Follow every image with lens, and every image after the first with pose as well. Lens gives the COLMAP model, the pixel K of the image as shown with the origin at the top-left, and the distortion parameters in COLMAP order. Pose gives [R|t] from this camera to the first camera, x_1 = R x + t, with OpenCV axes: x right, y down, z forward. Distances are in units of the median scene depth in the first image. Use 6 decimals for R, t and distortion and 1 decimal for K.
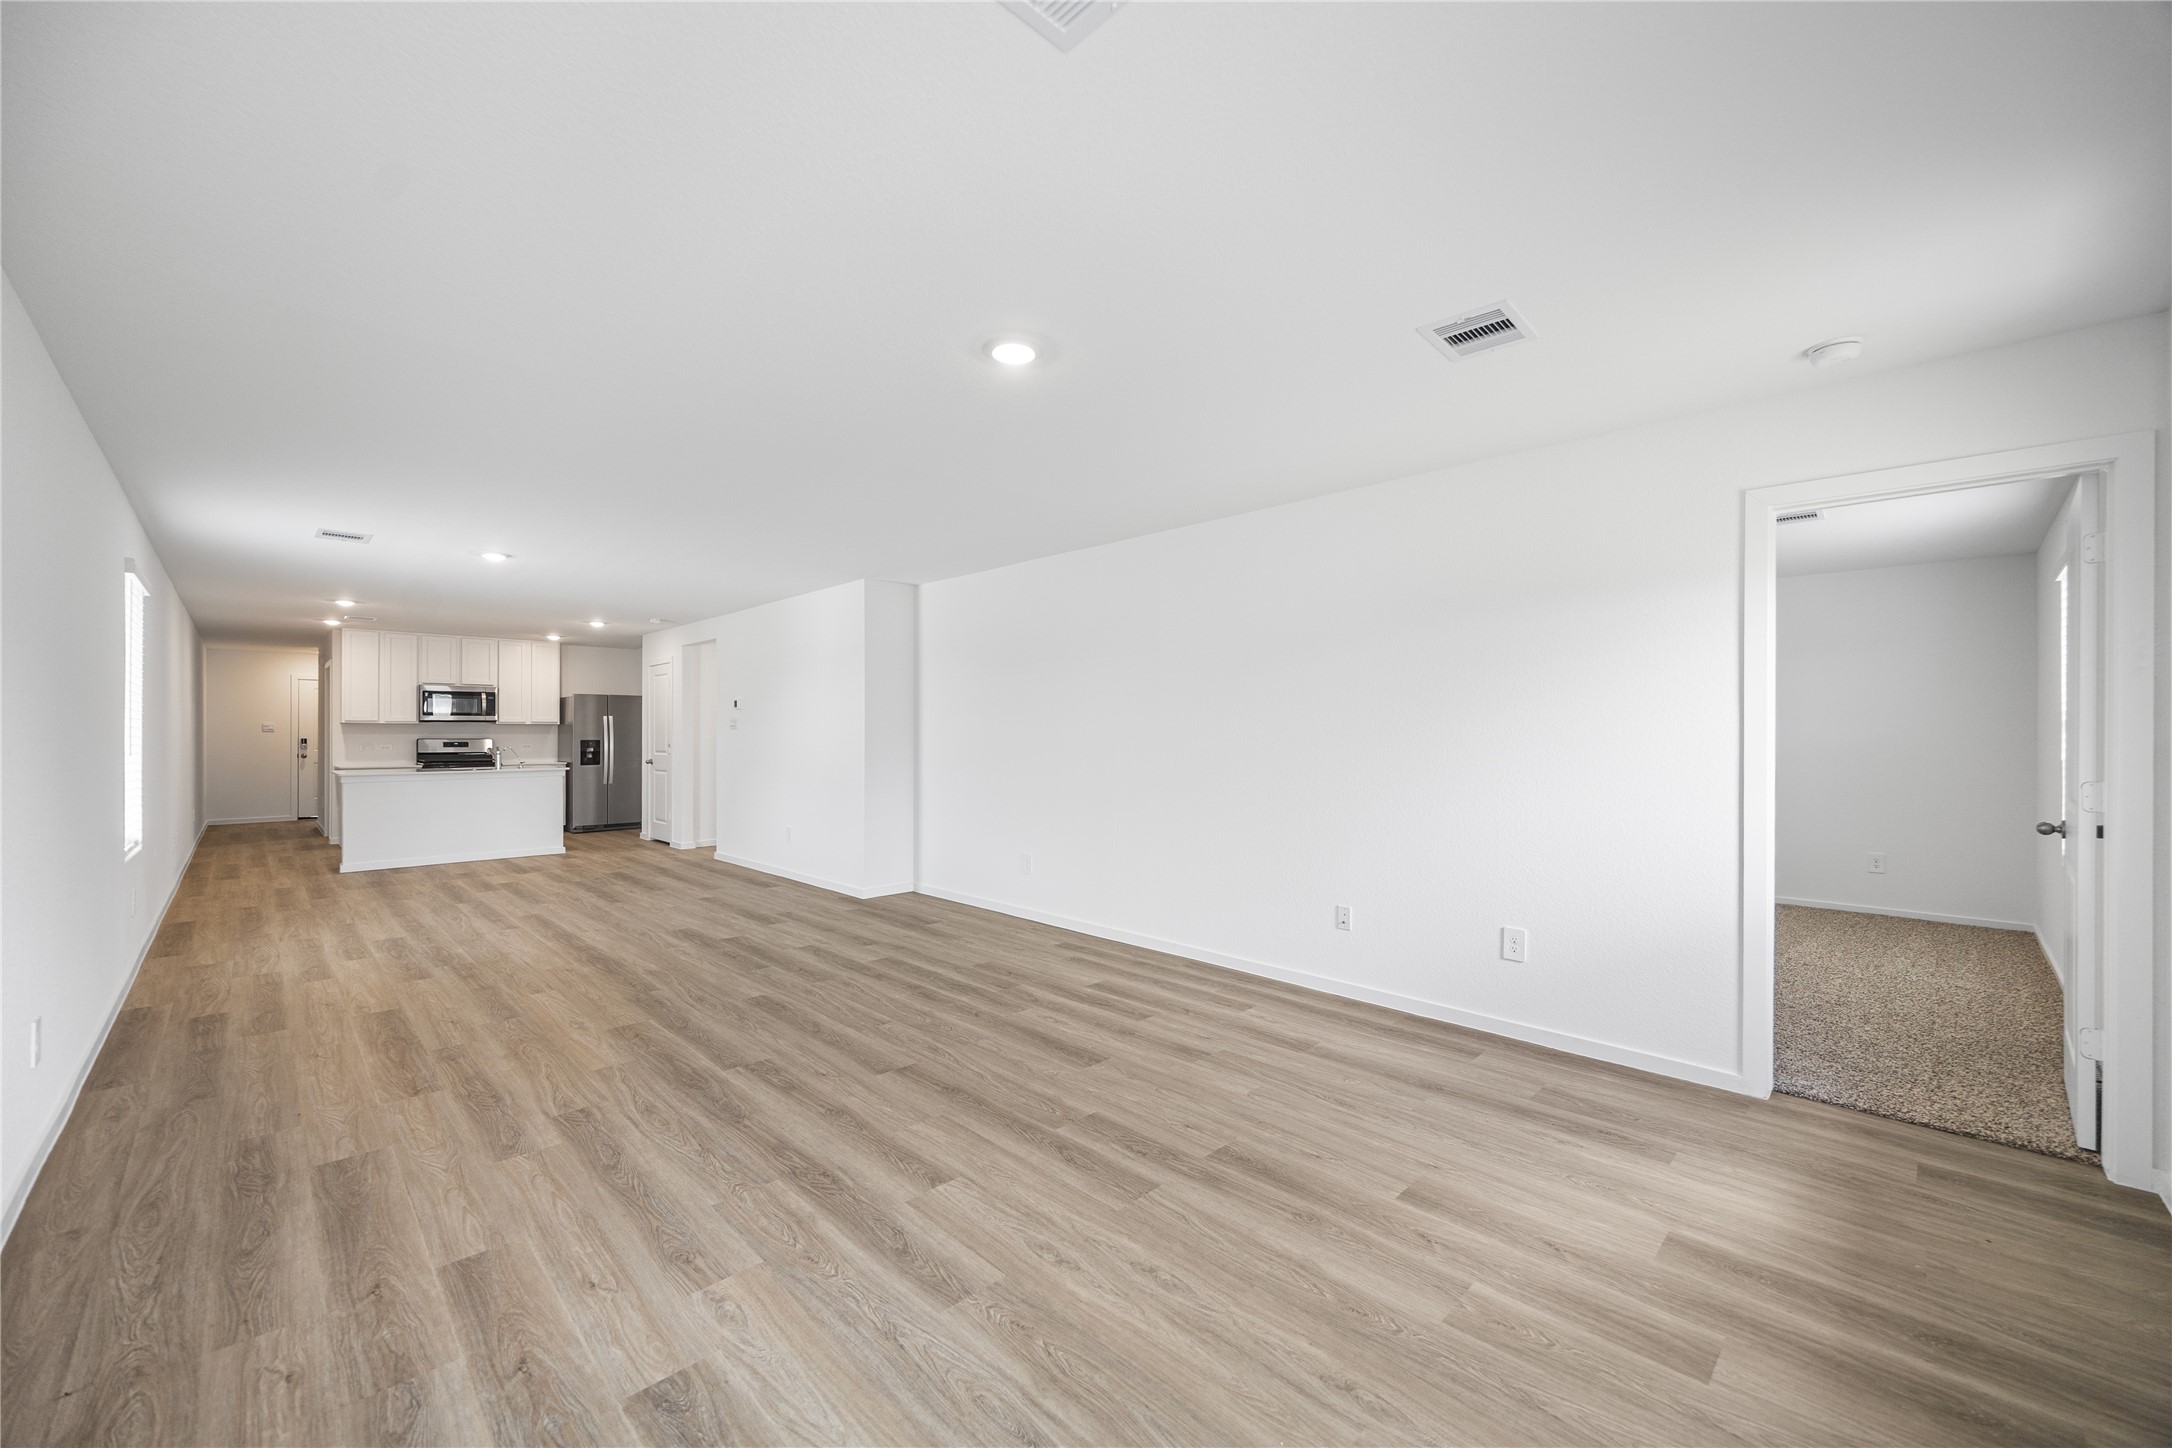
lens RADIAL K [[841.6, 0, 1077.9], [0, 841.6, 733.3], [0, 0, 1]] dist [-0.003754, 0.000142]
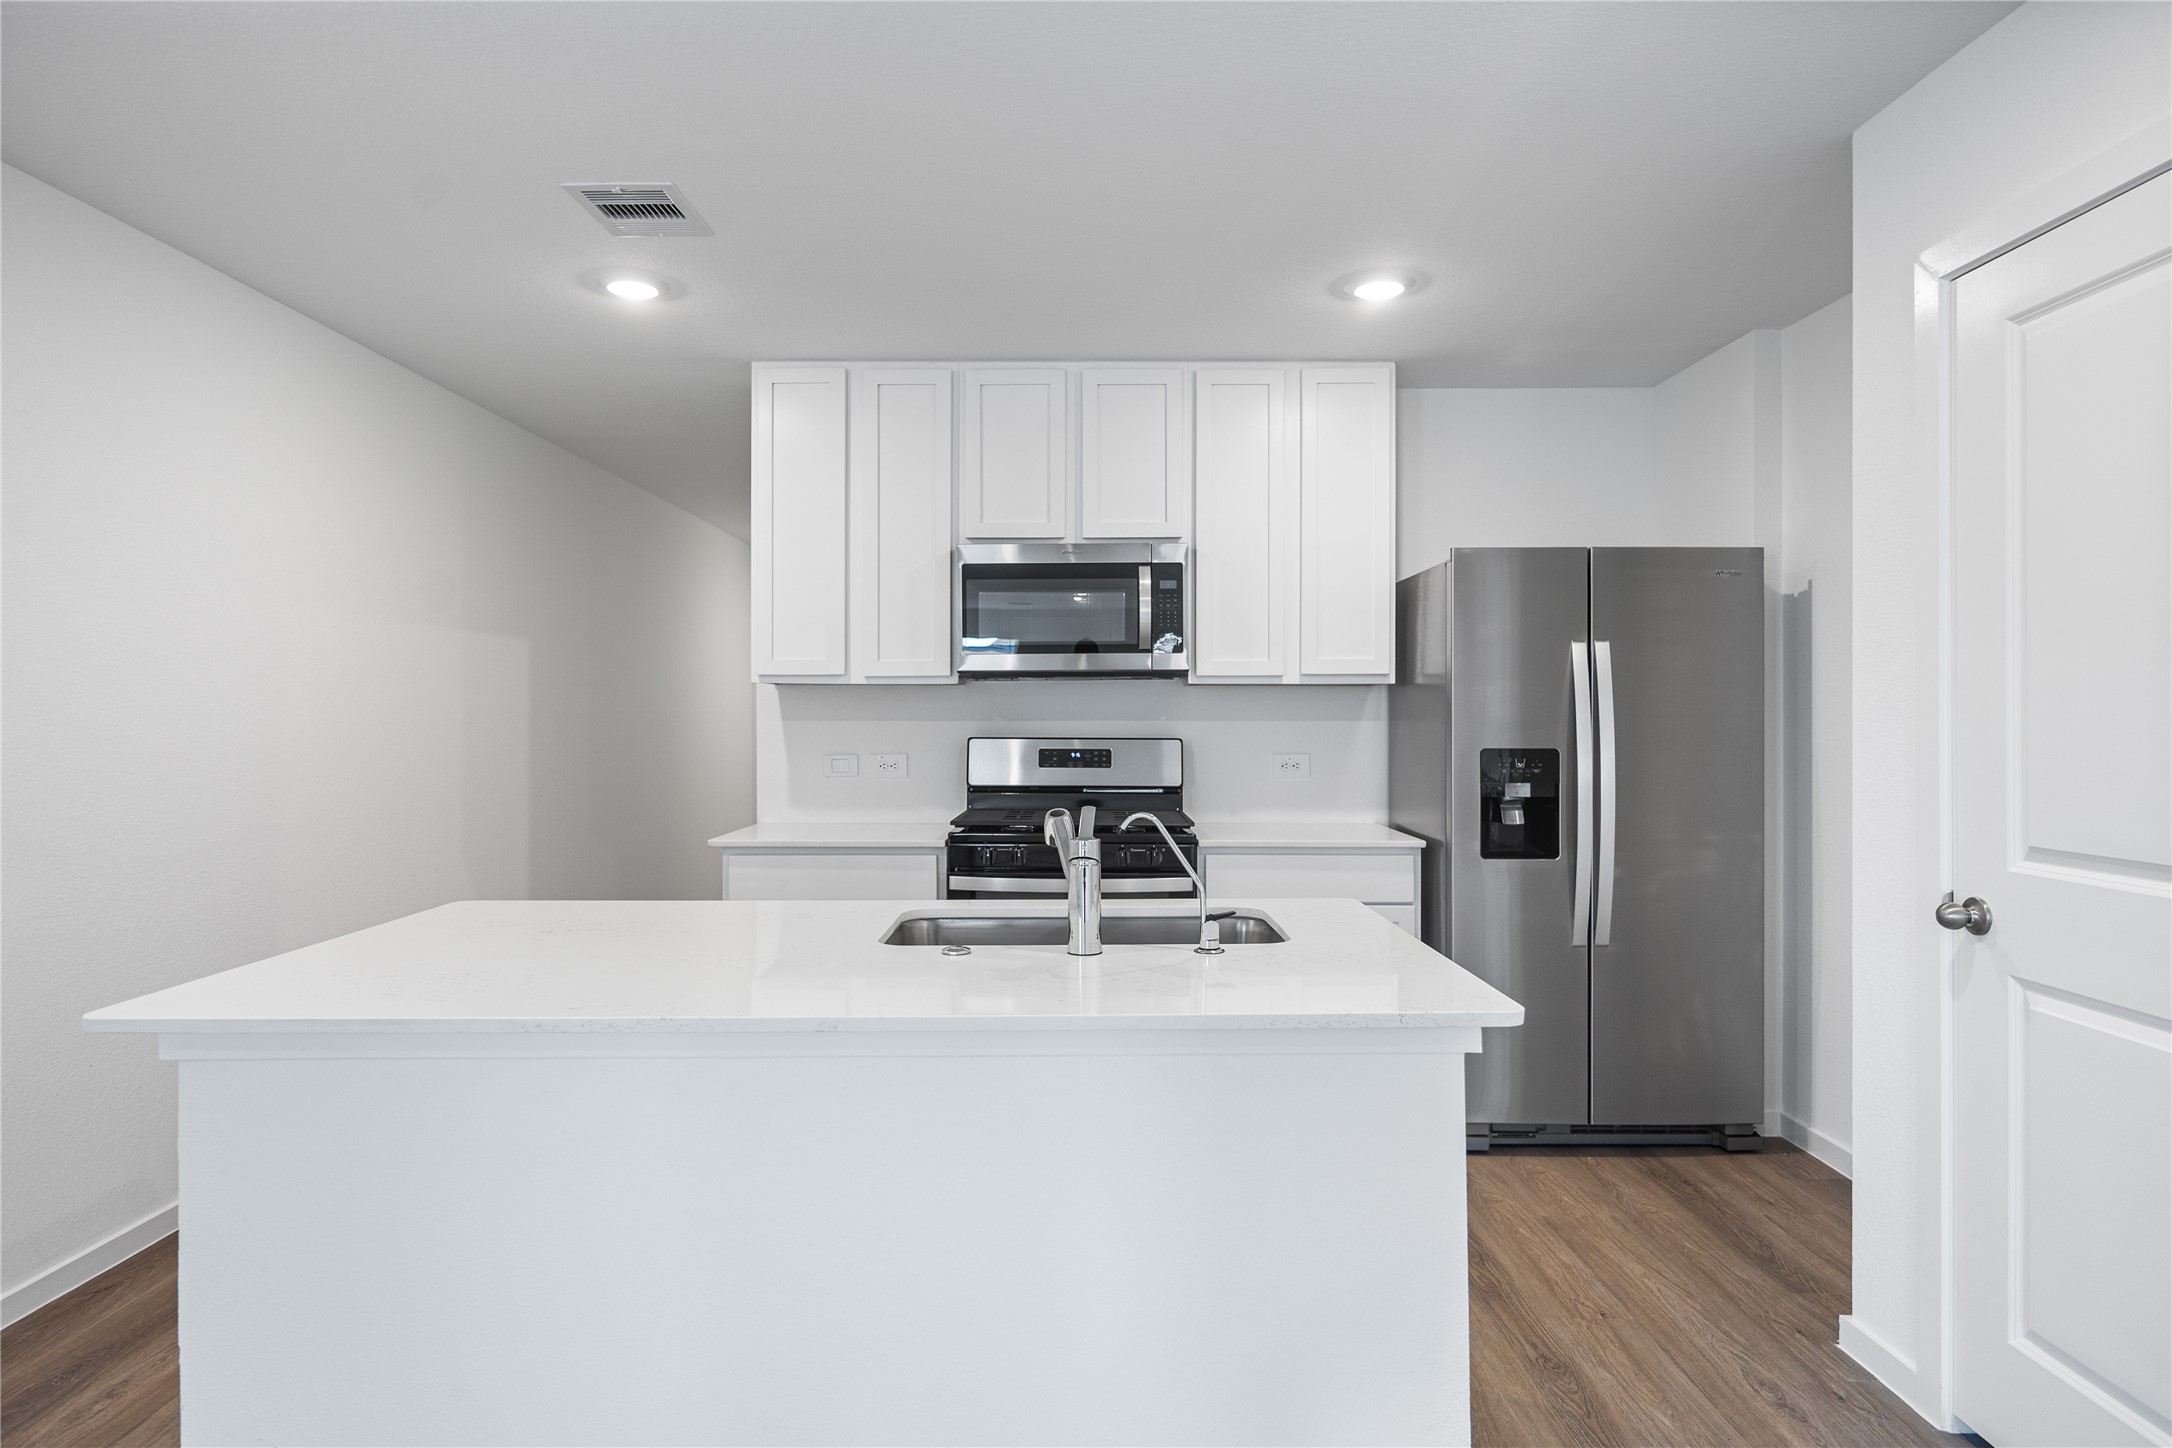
lens RADIAL K [[1292.9, 0, 1086.0], [0, 1292.9, 724.0], [0, 0, 1]] dist [0.000355, 0.000013]
pose [[0.724636, 0.004169, -0.689119, -1.179122], [0.000748, 0.999976, 0.006835, -0.003188], [0.689131, -0.005468, 0.724616, 1.851535]]
